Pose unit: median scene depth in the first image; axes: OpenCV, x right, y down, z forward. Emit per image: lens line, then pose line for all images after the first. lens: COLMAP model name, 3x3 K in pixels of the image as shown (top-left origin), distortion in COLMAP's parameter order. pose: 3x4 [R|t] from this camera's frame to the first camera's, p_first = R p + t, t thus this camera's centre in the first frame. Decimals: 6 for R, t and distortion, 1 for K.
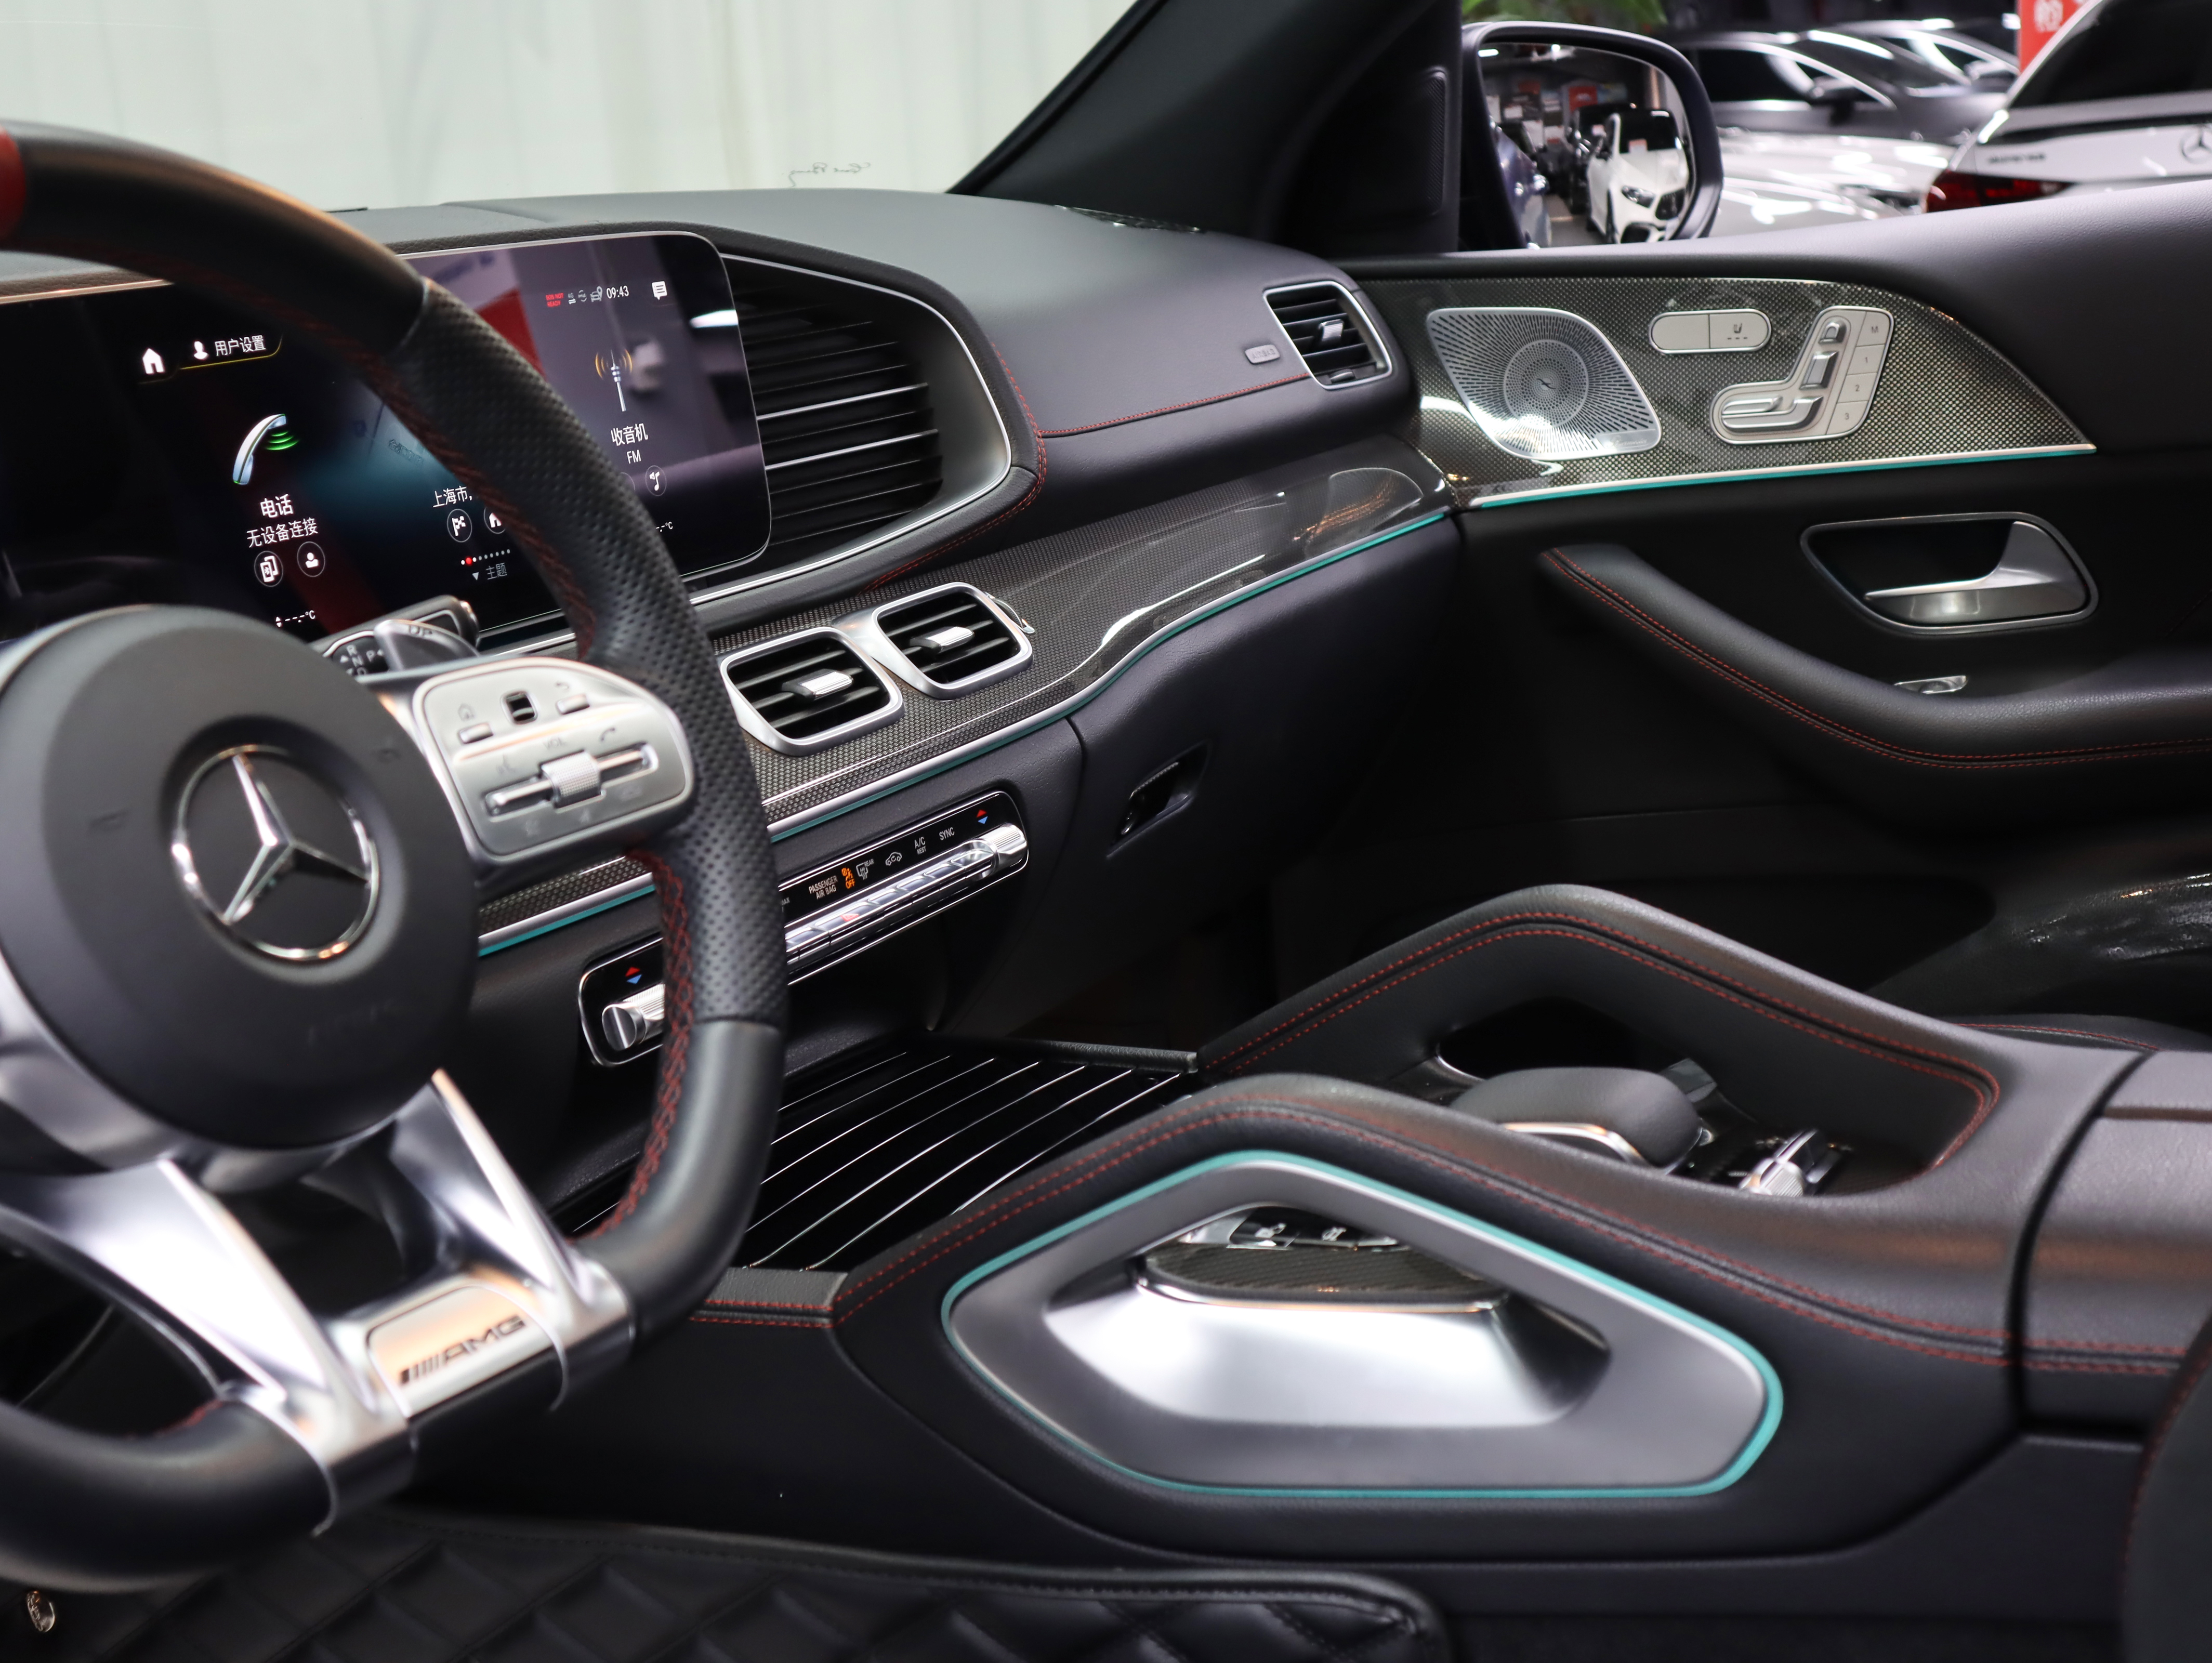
lens RADIAL K [[2929.2, 0, 1133.8], [0, 2929.2, 828.5], [0, 0, 1]] dist [0.013895, 0.000000]
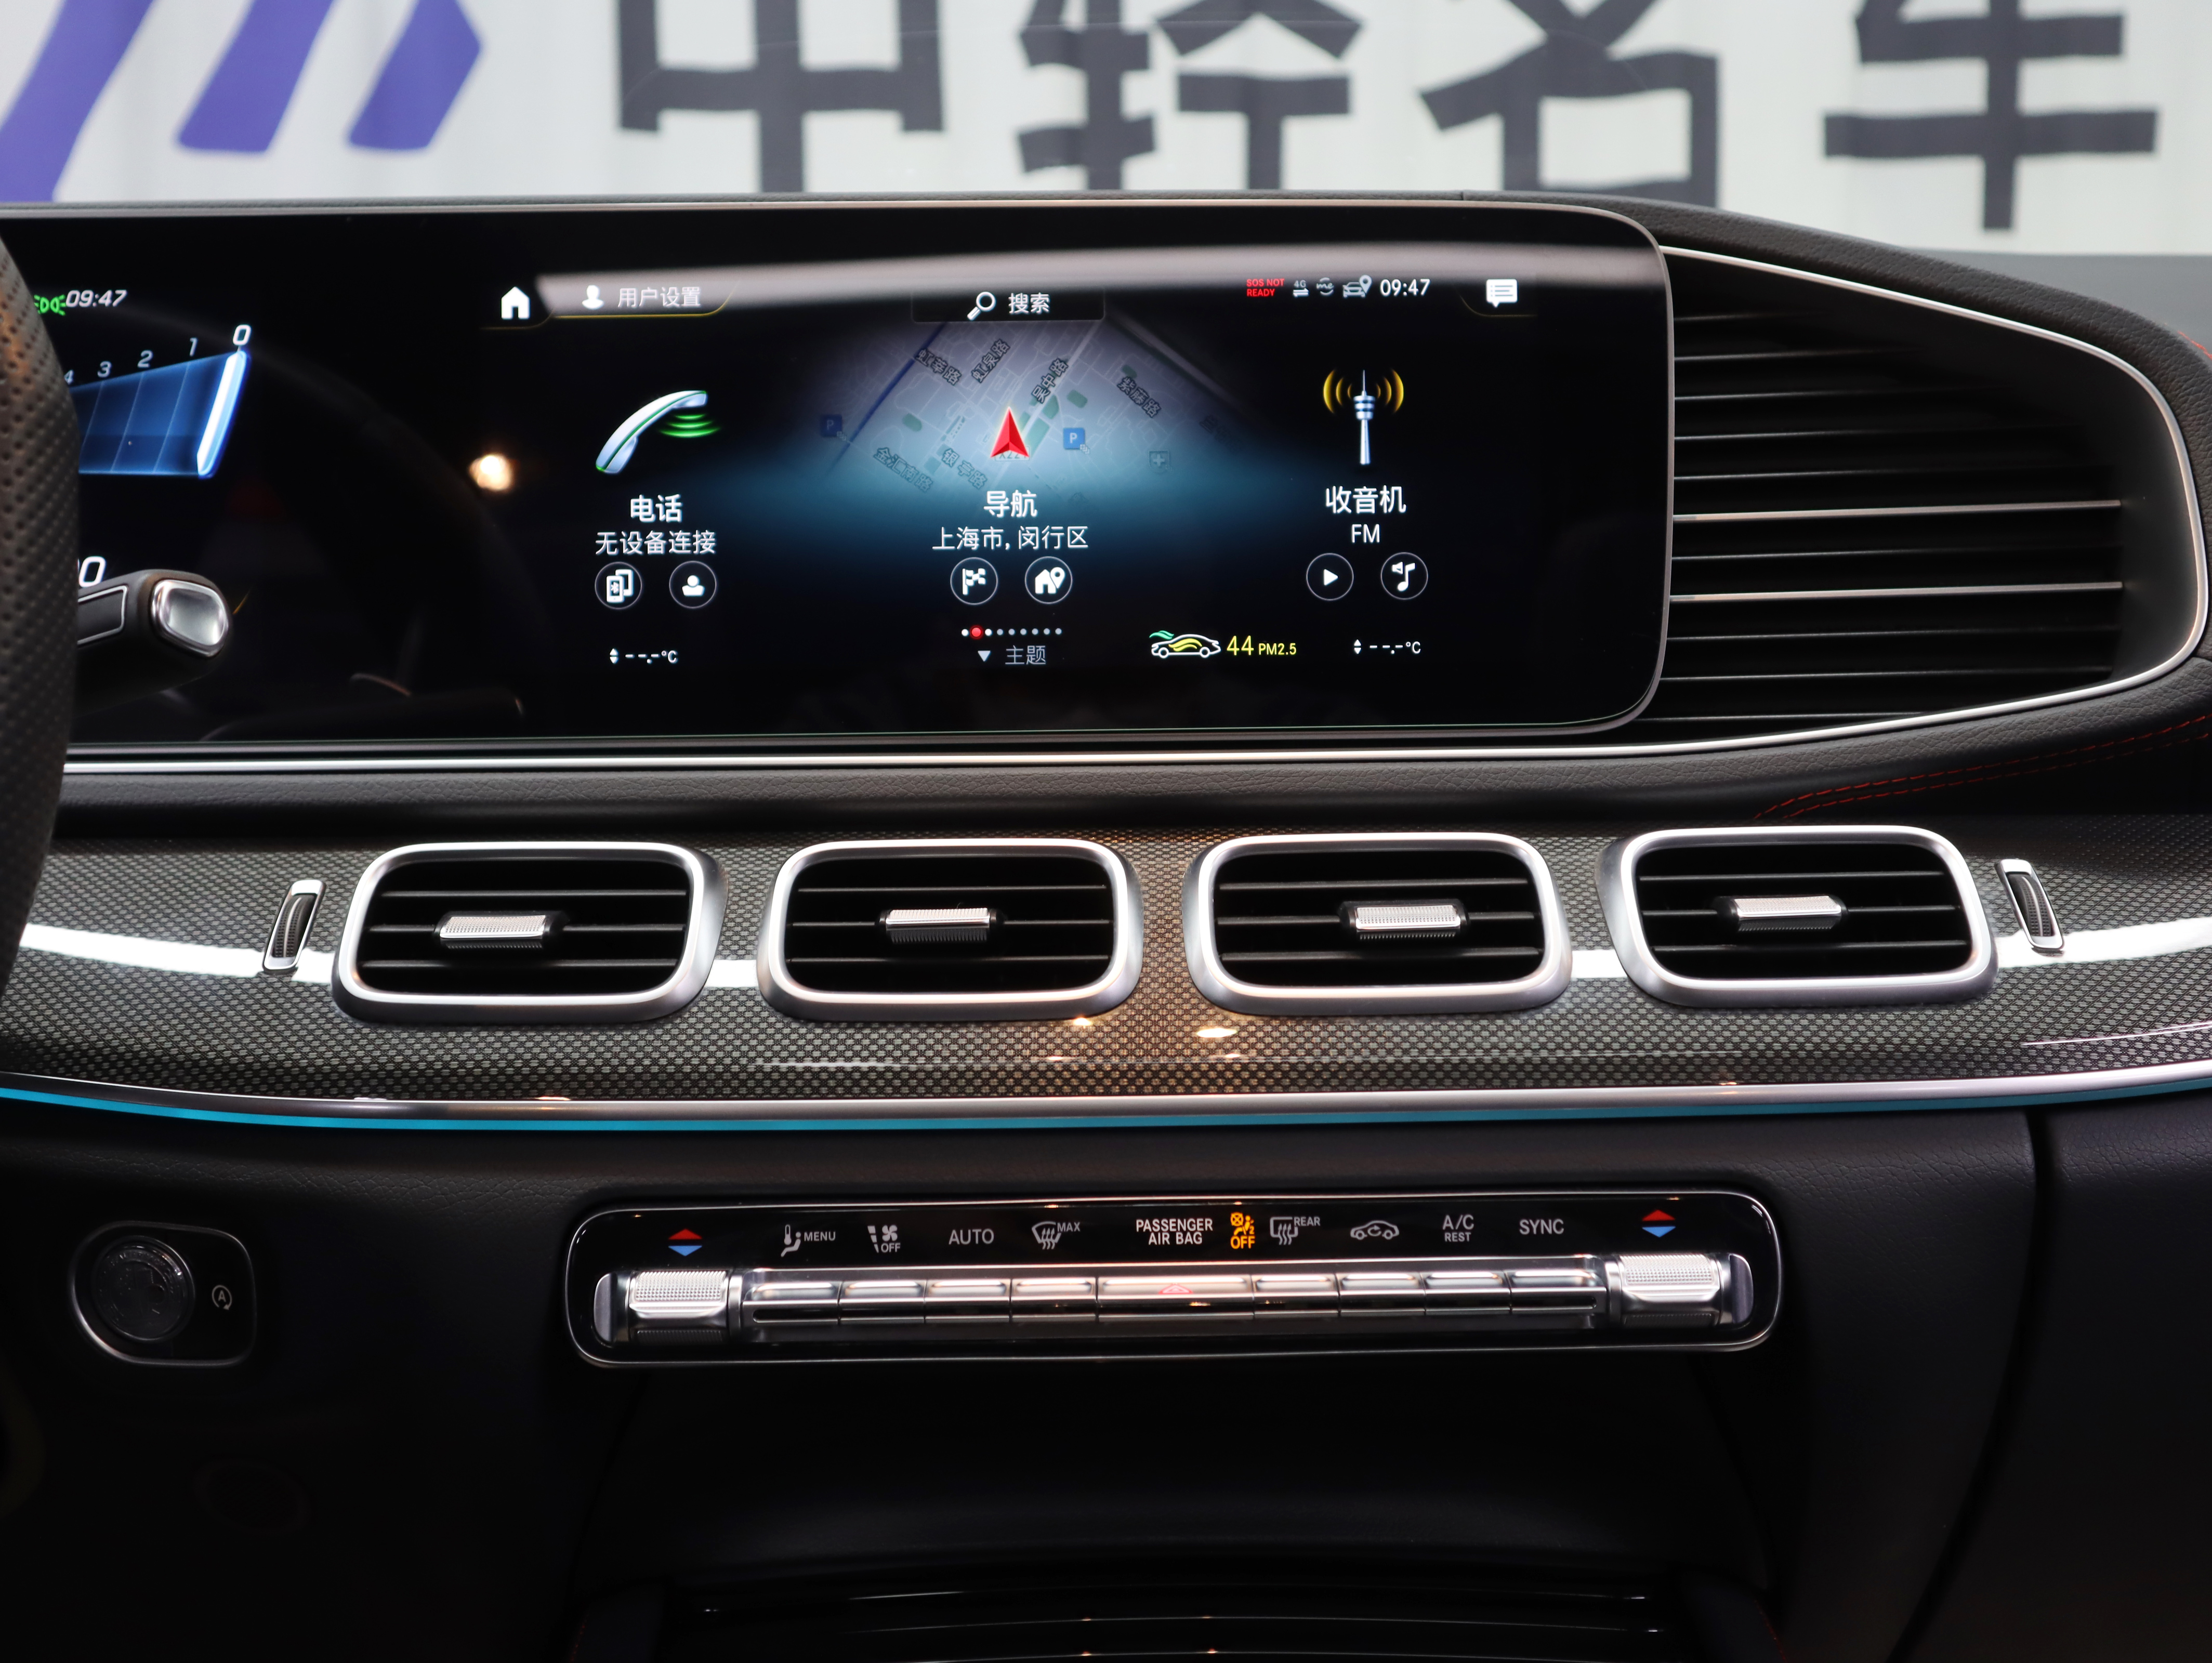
lens RADIAL K [[2616.7, 0, 1083.6], [0, 2616.7, 835.4], [0, 0, 1]] dist [0.004191, 0.000000]
pose [[0.514429, 0.163259, -0.841849, 0.325771], [-0.233169, 0.971353, 0.045891, -0.079357], [0.825224, 0.172686, 0.537759, 0.696874]]
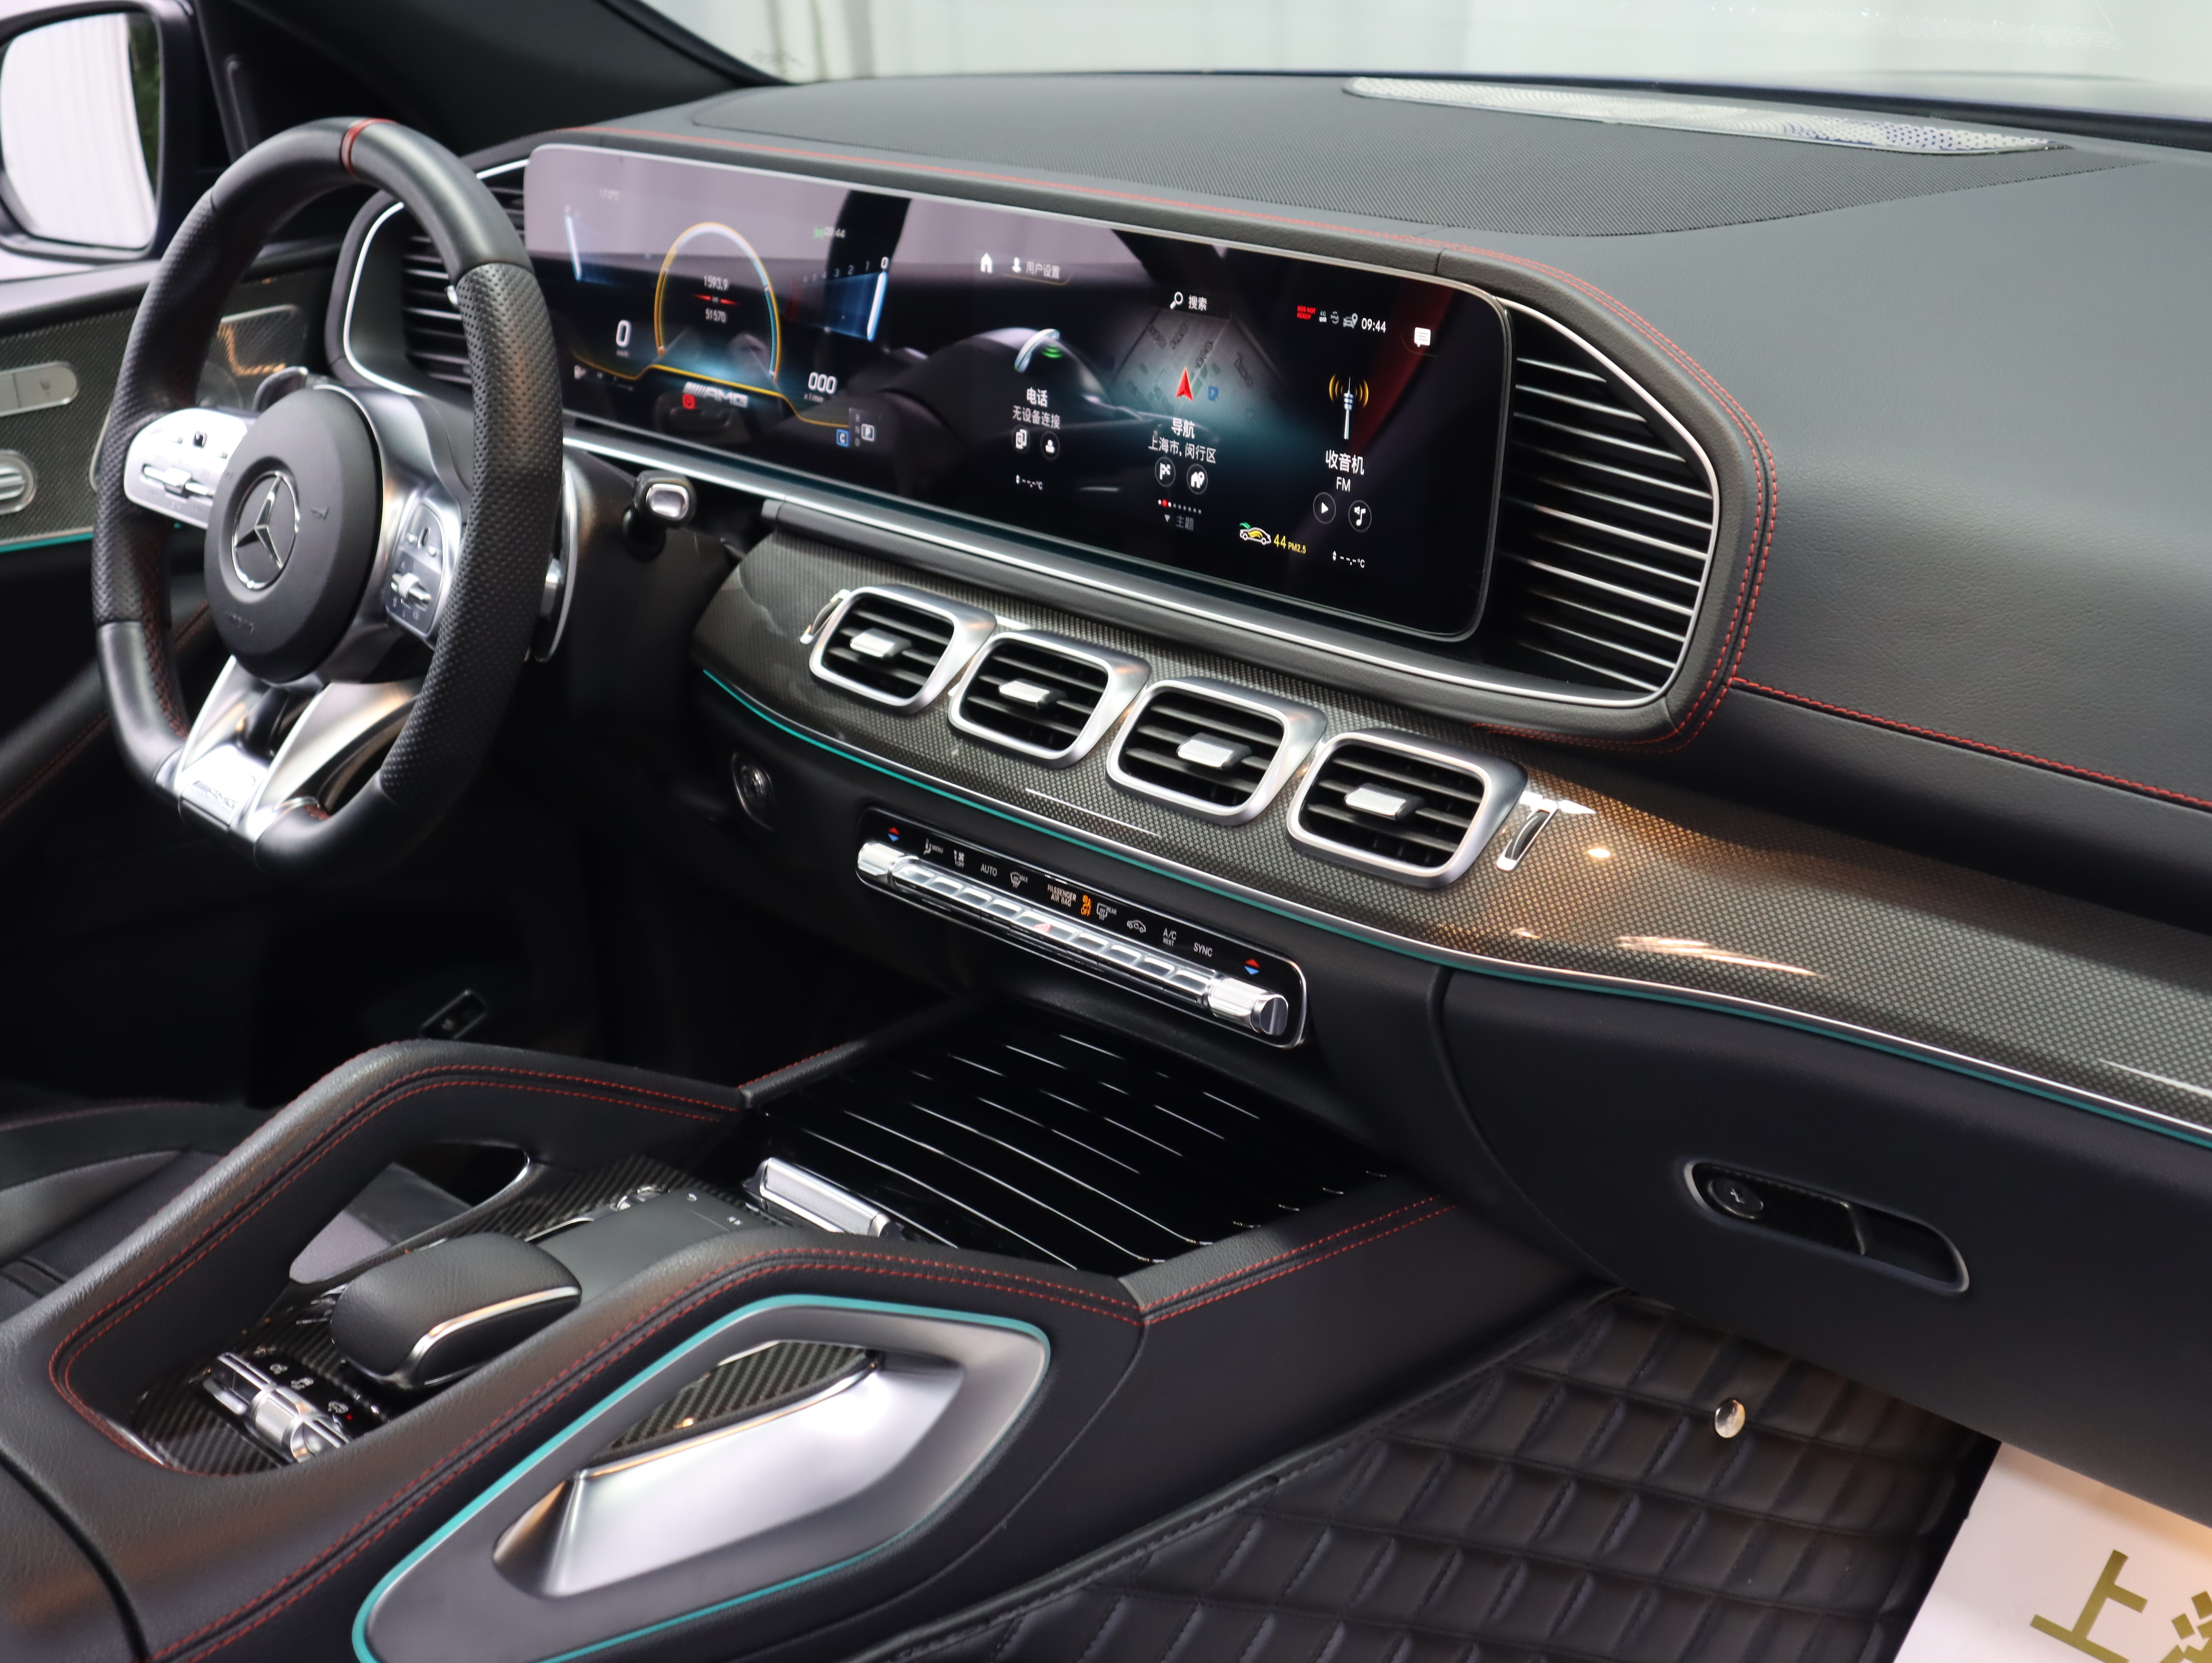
lens RADIAL K [[2987.8, 0, 1109.0], [0, 2987.8, 836.5], [0, 0, 1]] dist [0.016161, 0.000000]
pose [[-0.271565, 0.454083, -0.848564, 0.835982], [-0.149784, 0.851014, 0.503329, -0.569547], [0.950693, 0.263788, -0.163091, 1.213366]]
